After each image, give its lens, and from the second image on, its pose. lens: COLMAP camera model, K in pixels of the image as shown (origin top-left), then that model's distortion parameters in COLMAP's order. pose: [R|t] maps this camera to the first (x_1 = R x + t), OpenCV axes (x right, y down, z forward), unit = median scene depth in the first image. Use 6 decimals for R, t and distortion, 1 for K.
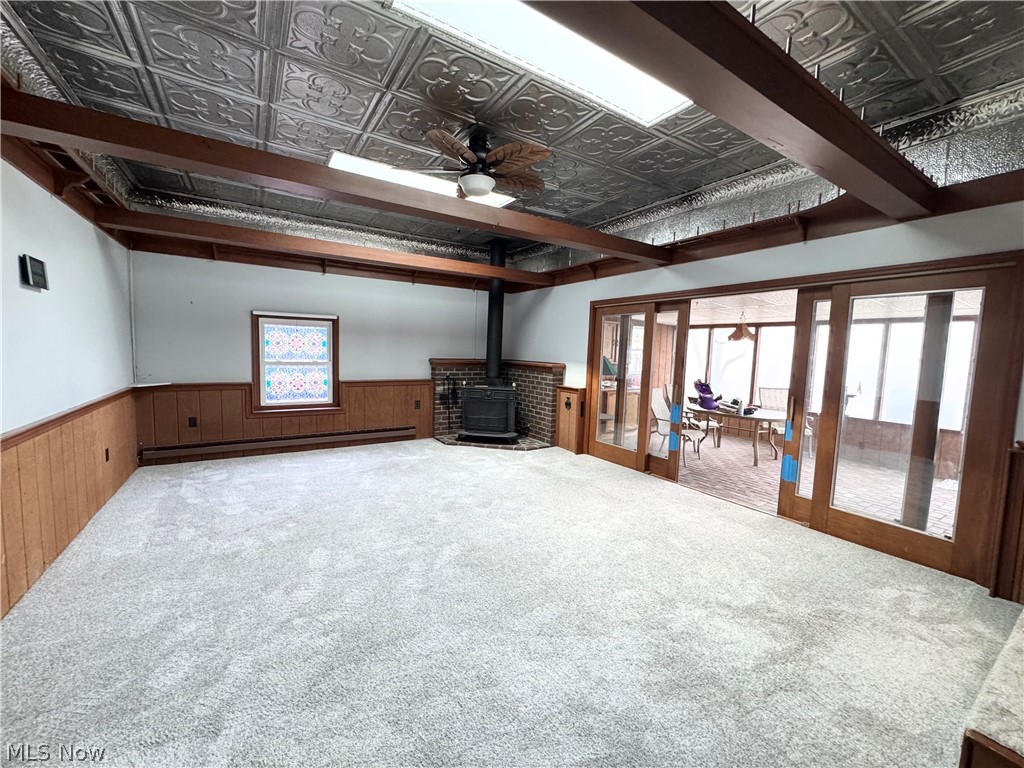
lens RADIAL K [[408.2, 0, 512.8], [0, 408.2, 382.5], [0, 0, 1]] dist [-0.005080, 0.000521]
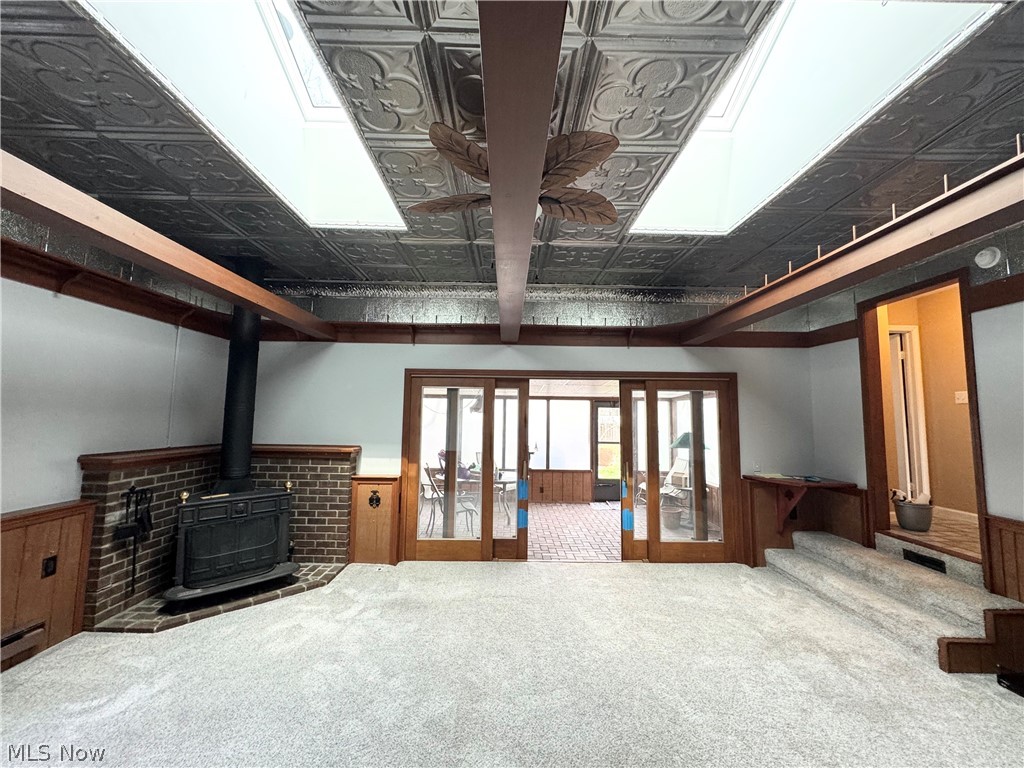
lens RADIAL K [[408.2, 0, 512.3], [0, 408.2, 385.3], [0, 0, 1]] dist [-0.005080, 0.000521]
pose [[0.529593, 0.047627, 0.846913, -0.389623], [0.070560, 0.992489, -0.099937, -0.065963], [-0.845312, 0.112684, 0.522255, 0.380941]]
